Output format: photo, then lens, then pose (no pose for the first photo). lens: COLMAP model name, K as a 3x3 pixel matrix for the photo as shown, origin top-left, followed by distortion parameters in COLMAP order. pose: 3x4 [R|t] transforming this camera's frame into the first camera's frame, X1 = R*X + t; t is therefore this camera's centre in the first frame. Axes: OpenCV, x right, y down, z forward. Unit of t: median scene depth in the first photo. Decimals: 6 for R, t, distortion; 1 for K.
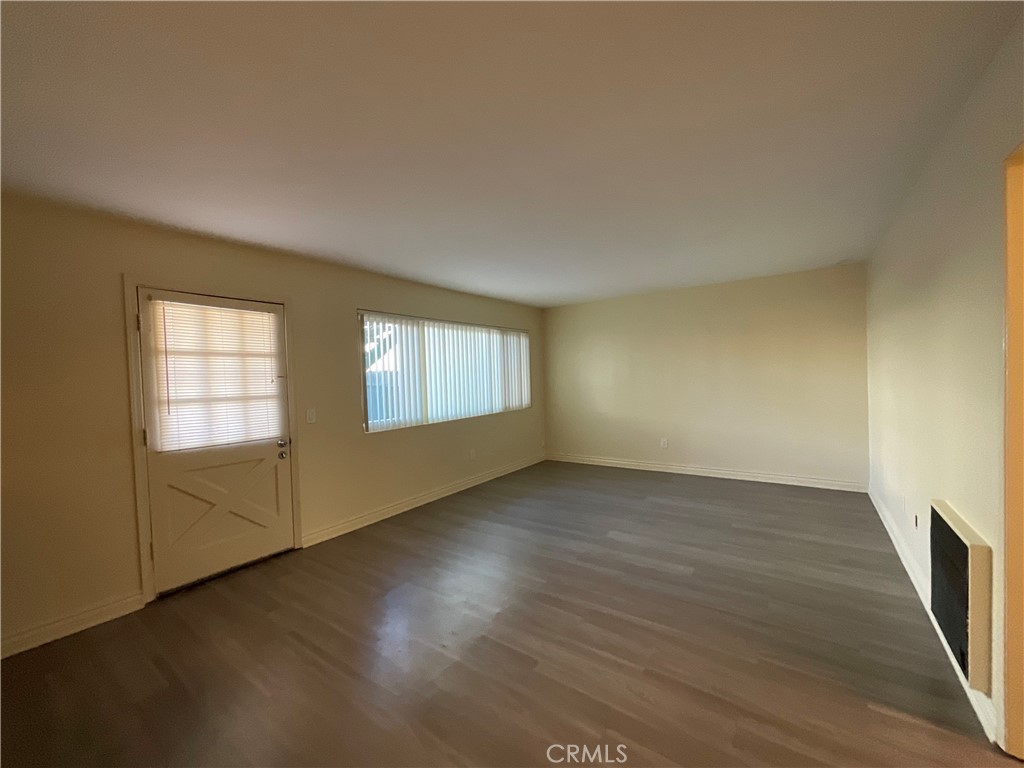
lens RADIAL K [[413.2, 0, 512.8], [0, 413.2, 385.3], [0, 0, 1]] dist [-0.002150, 0.001767]
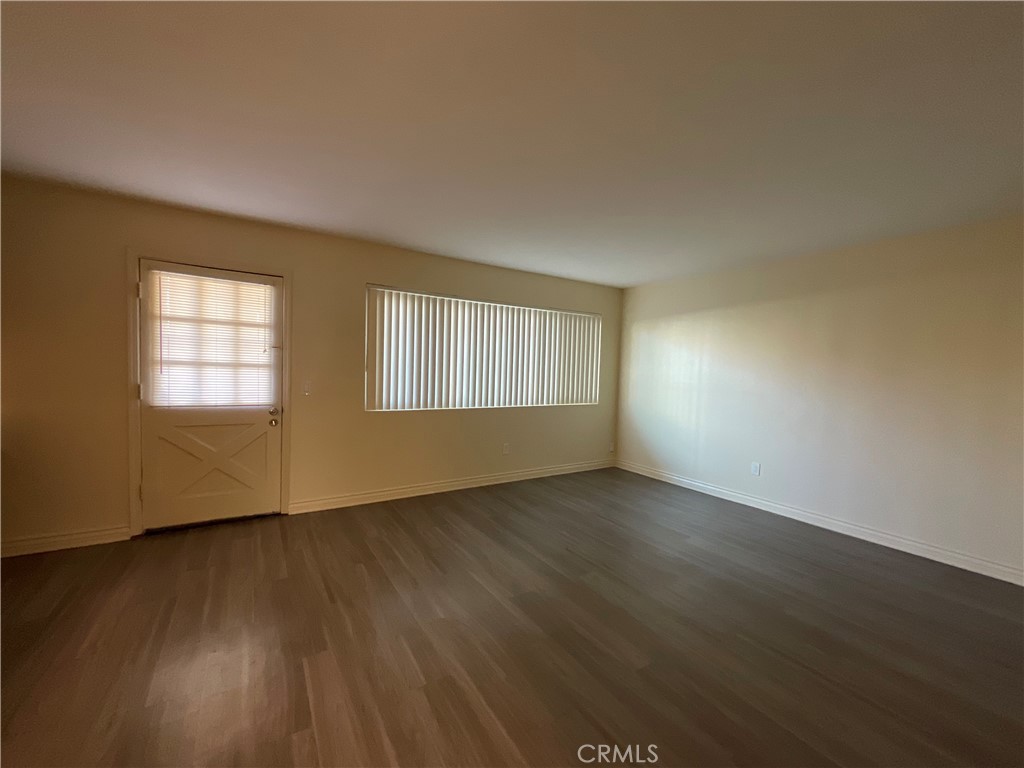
lens RADIAL K [[413.2, 0, 510.3], [0, 413.2, 385.9], [0, 0, 1]] dist [-0.002150, 0.001767]
pose [[0.925058, 0.081536, -0.370972, 0.413423], [-0.073463, 0.996653, 0.035866, -0.005006], [0.372655, -0.005926, 0.927951, 0.286856]]
